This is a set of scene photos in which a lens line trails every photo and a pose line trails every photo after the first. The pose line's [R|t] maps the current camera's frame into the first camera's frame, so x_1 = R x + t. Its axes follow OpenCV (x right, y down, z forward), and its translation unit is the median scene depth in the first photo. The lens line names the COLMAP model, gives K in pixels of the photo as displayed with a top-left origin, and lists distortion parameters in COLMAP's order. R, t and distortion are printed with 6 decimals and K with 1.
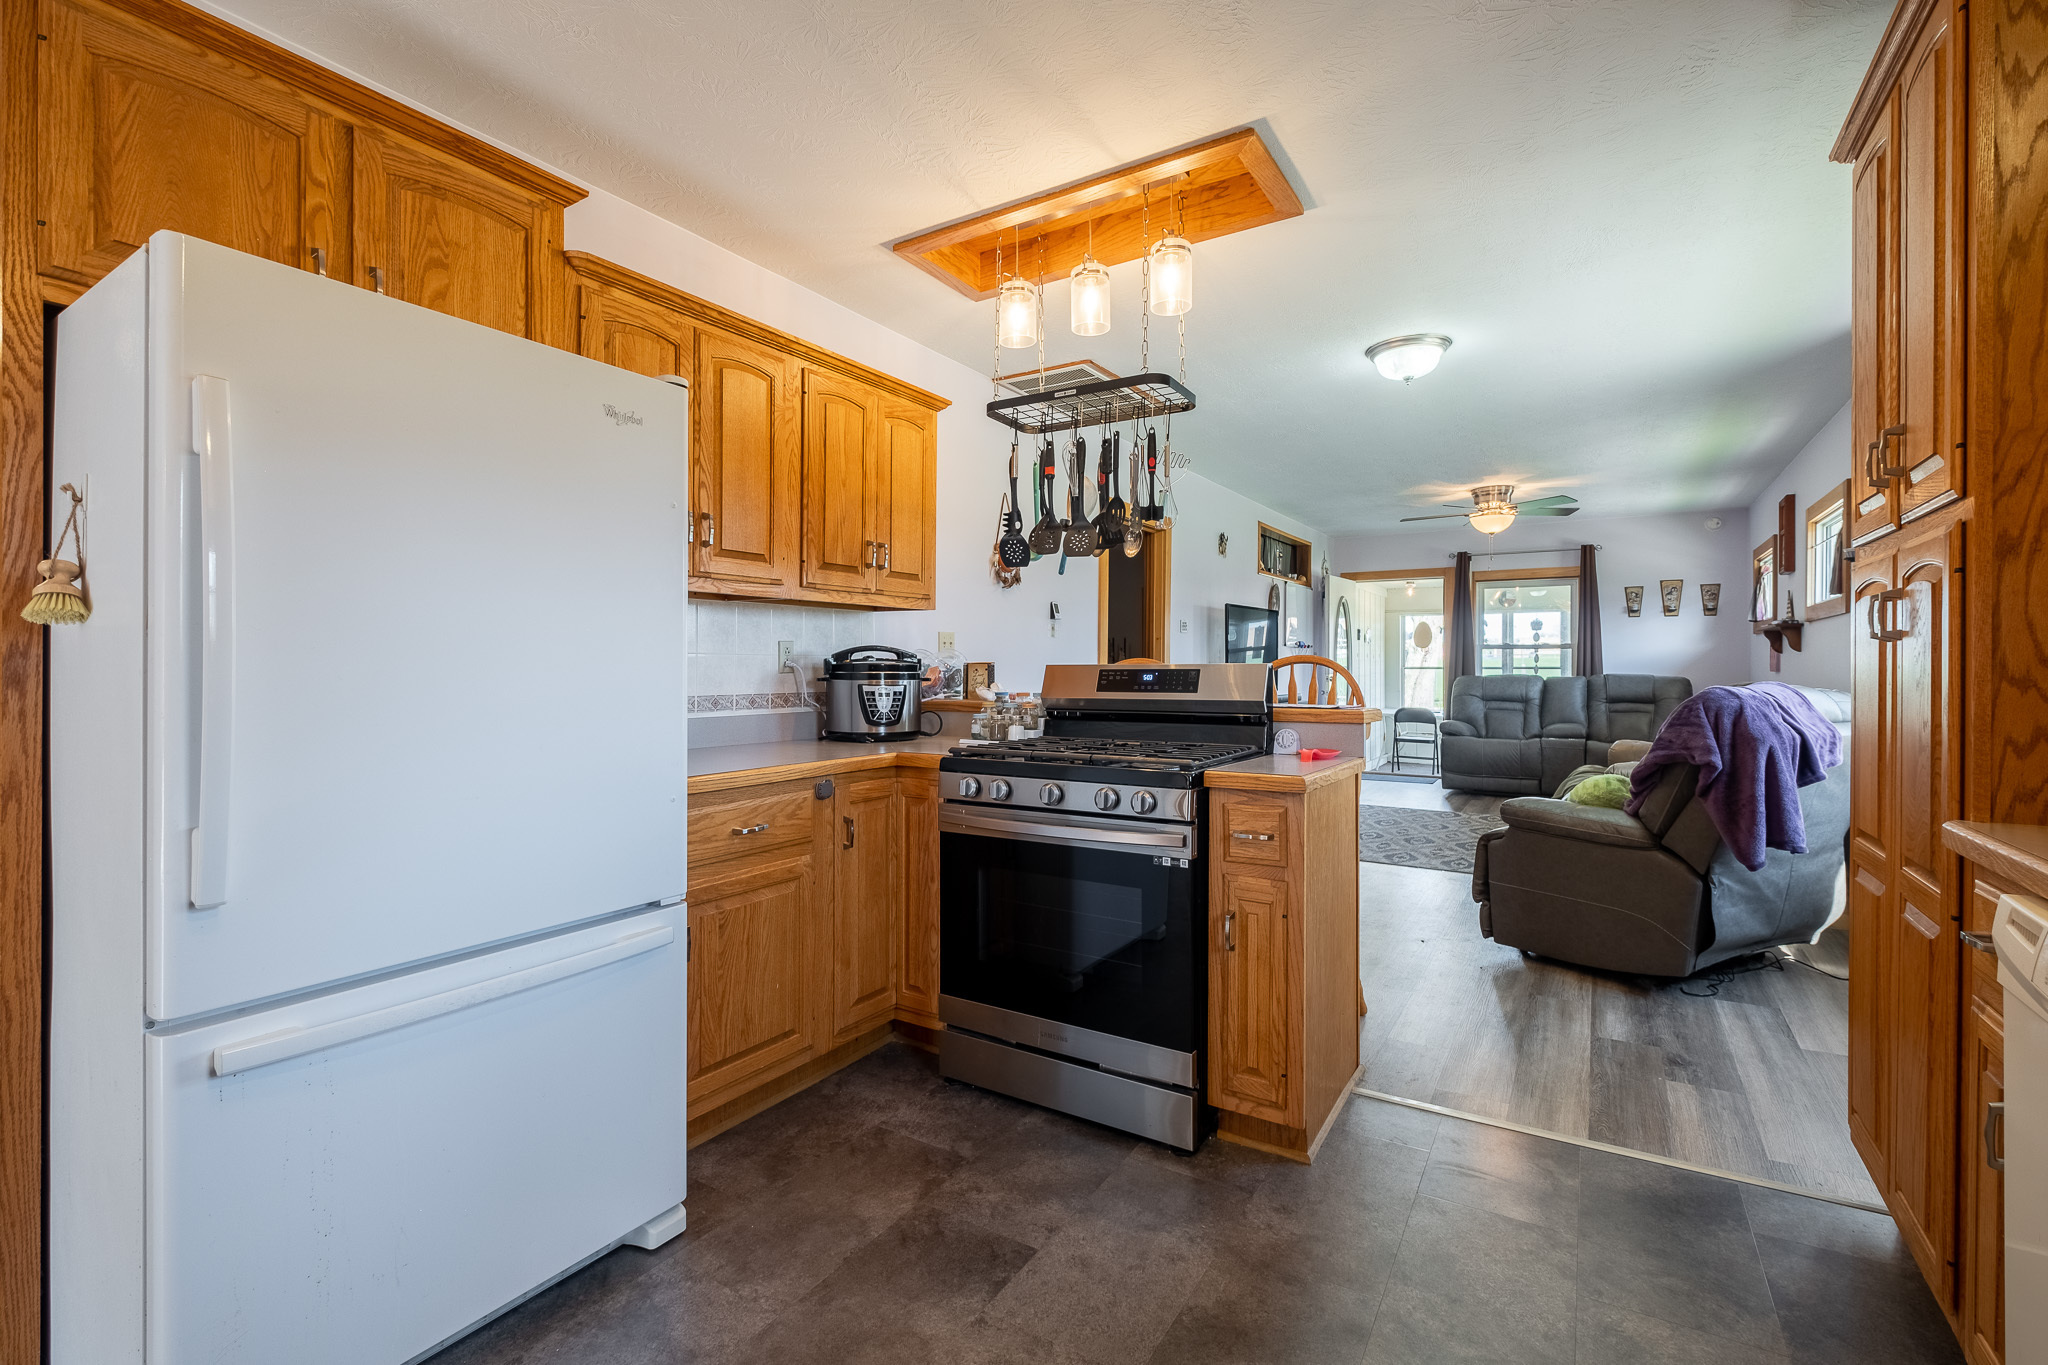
lens RADIAL K [[903.6, 0, 1010.2], [0, 903.6, 667.0], [0, 0, 1]] dist [-0.000624, -0.000217]
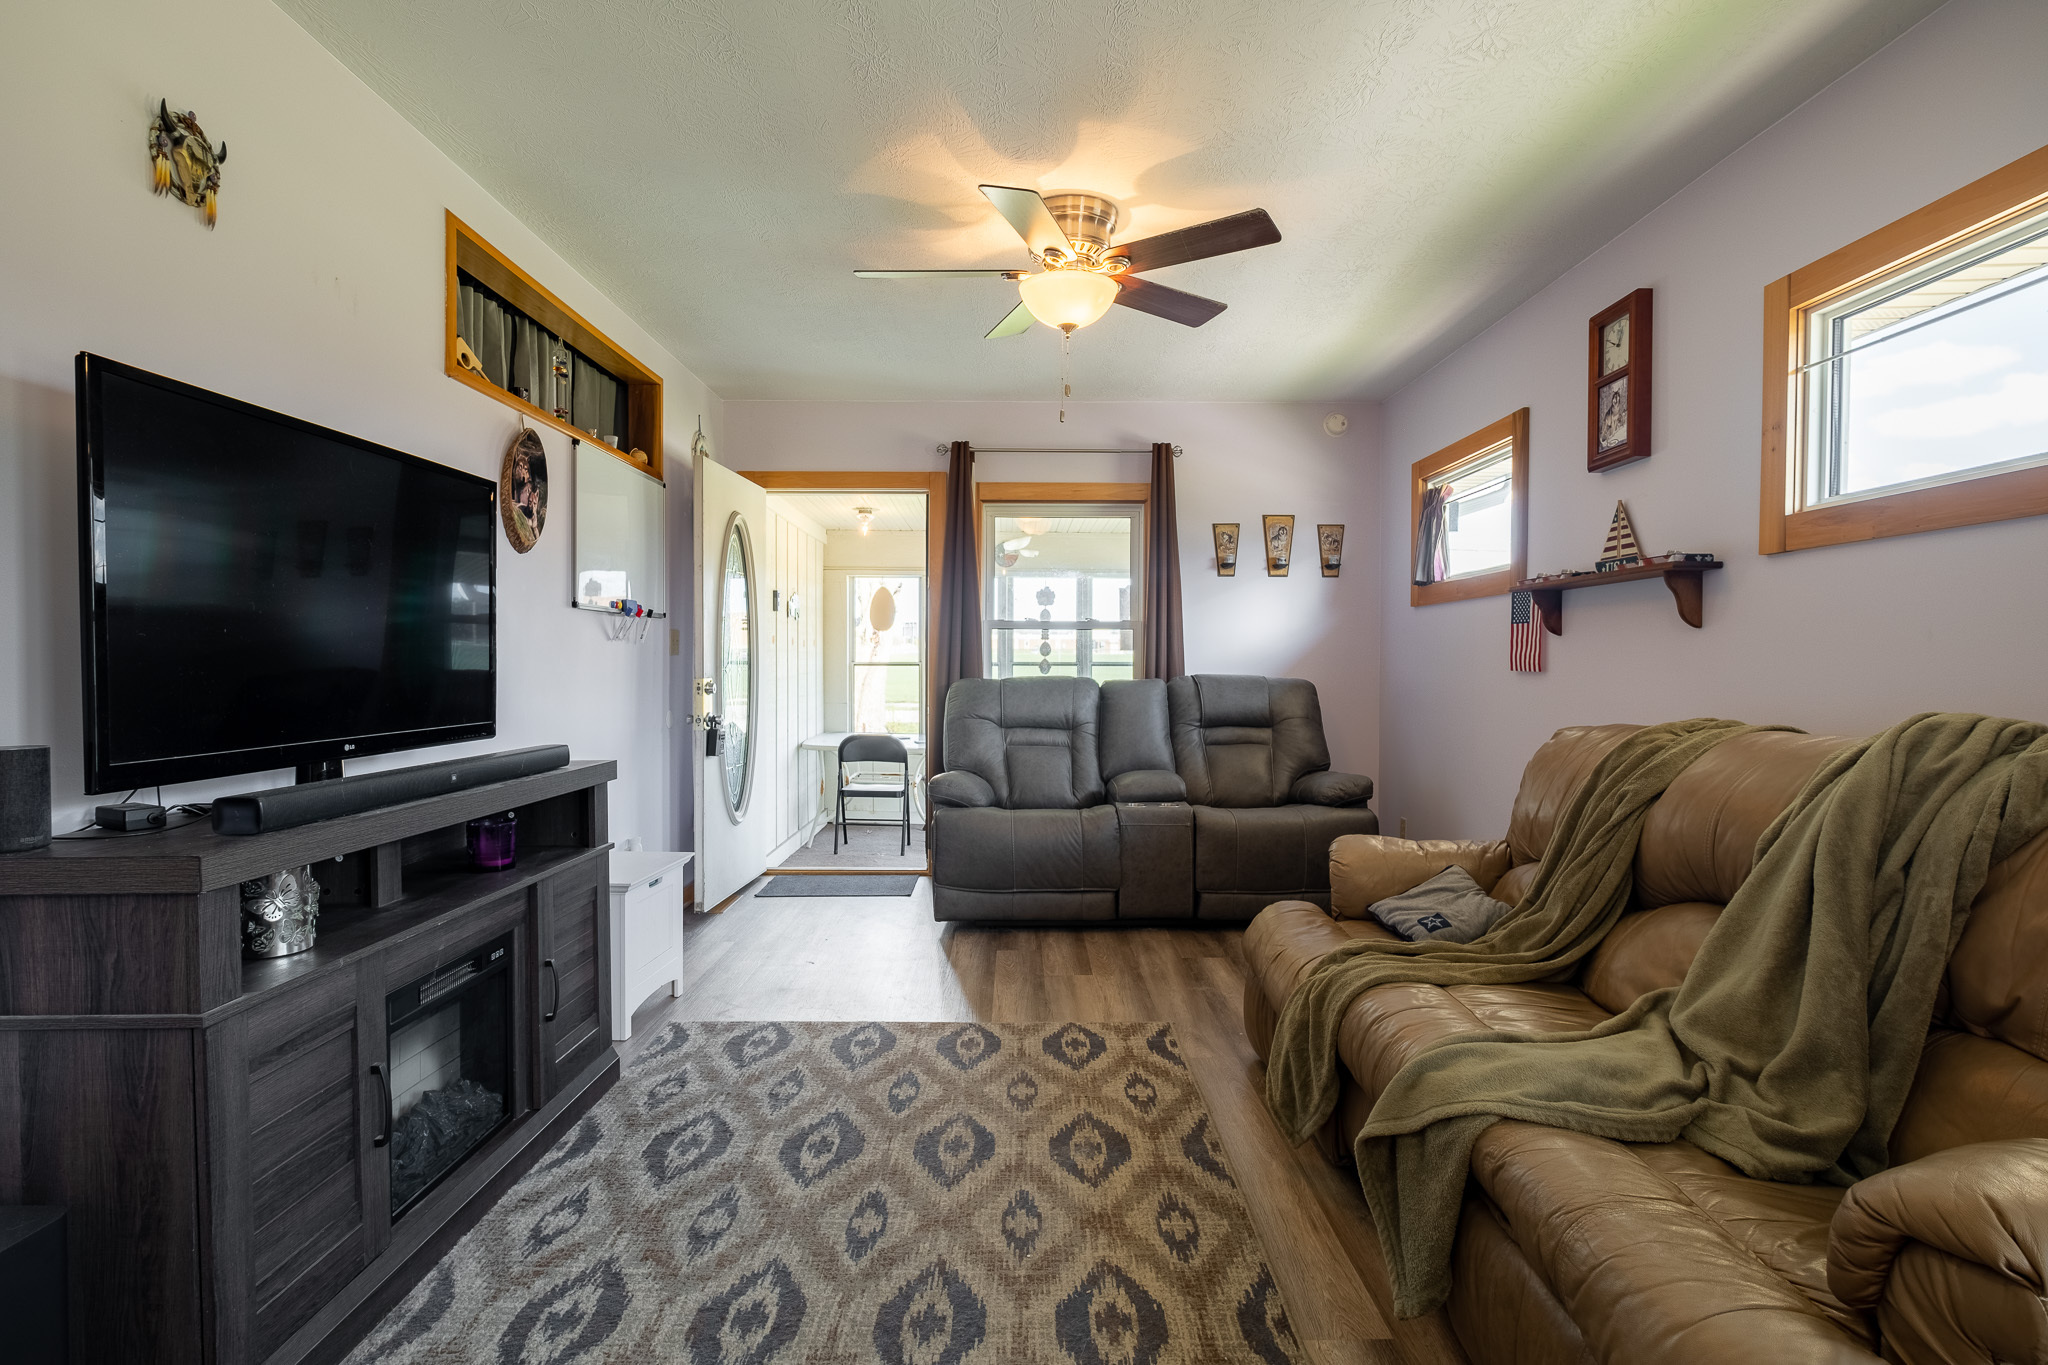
lens RADIAL K [[1020.9, 0, 1019.8], [0, 1020.9, 678.7], [0, 0, 1]] dist [0.000837, 0.000282]
pose [[0.838065, -0.007538, 0.545518, 0.221021], [-0.001782, 0.999861, 0.016554, -0.000098], [-0.545567, -0.014845, 0.837936, 0.519072]]
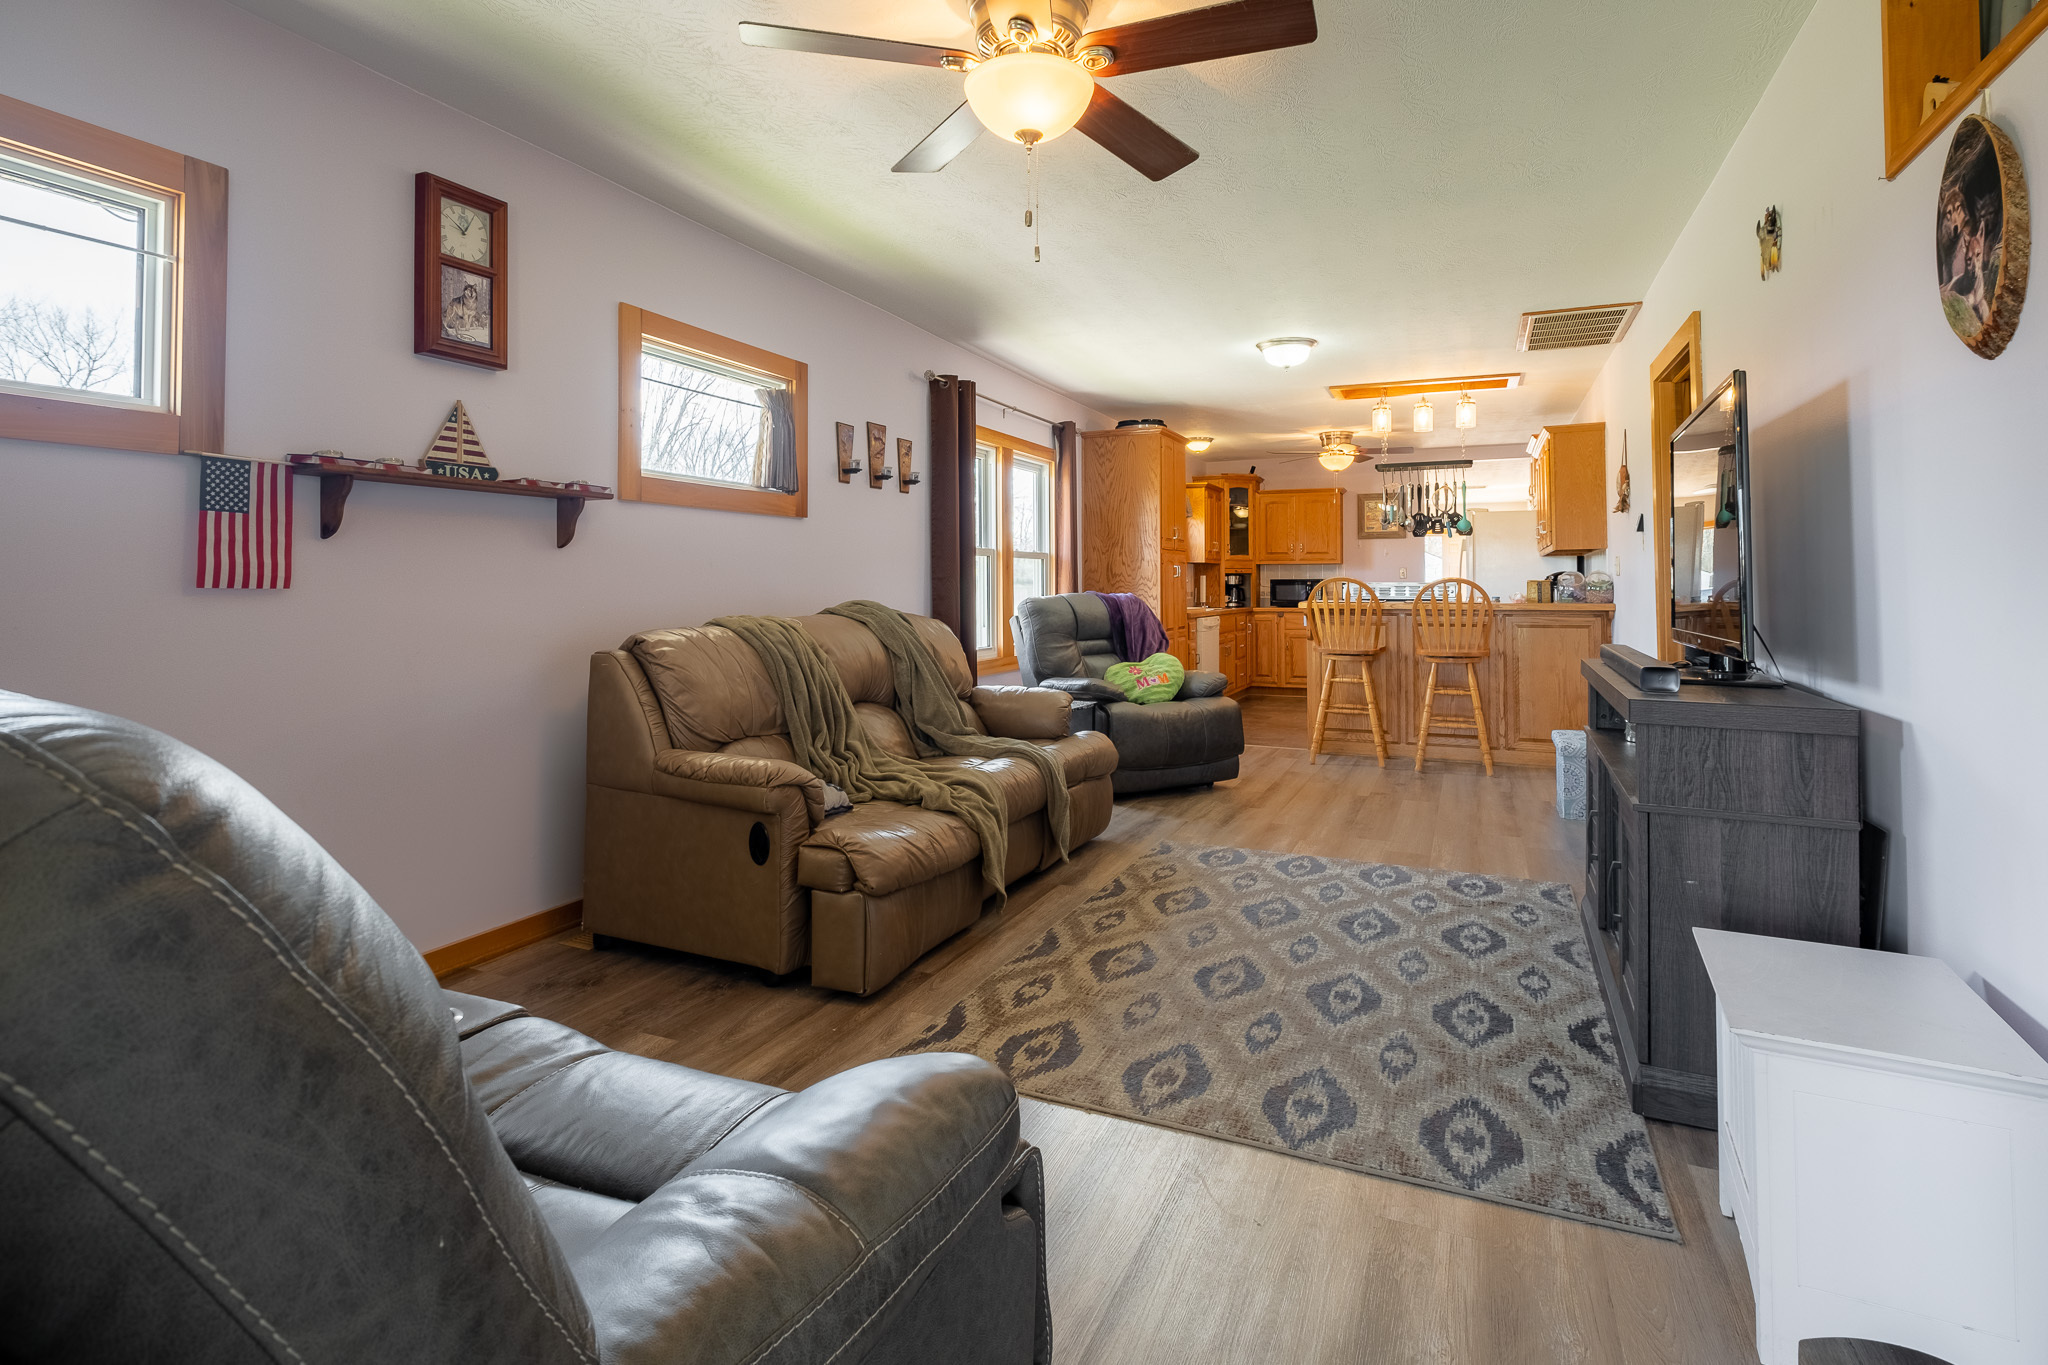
lens RADIAL K [[1013.0, 0, 1020.7], [0, 1013.0, 565.6], [0, 0, 1]] dist [0.011774, 0.000362]
pose [[-0.987824, -0.003652, -0.155532, 0.485316], [-0.000252, 0.999761, -0.021873, 0.003684], [0.155574, -0.021567, -0.987589, 1.099949]]
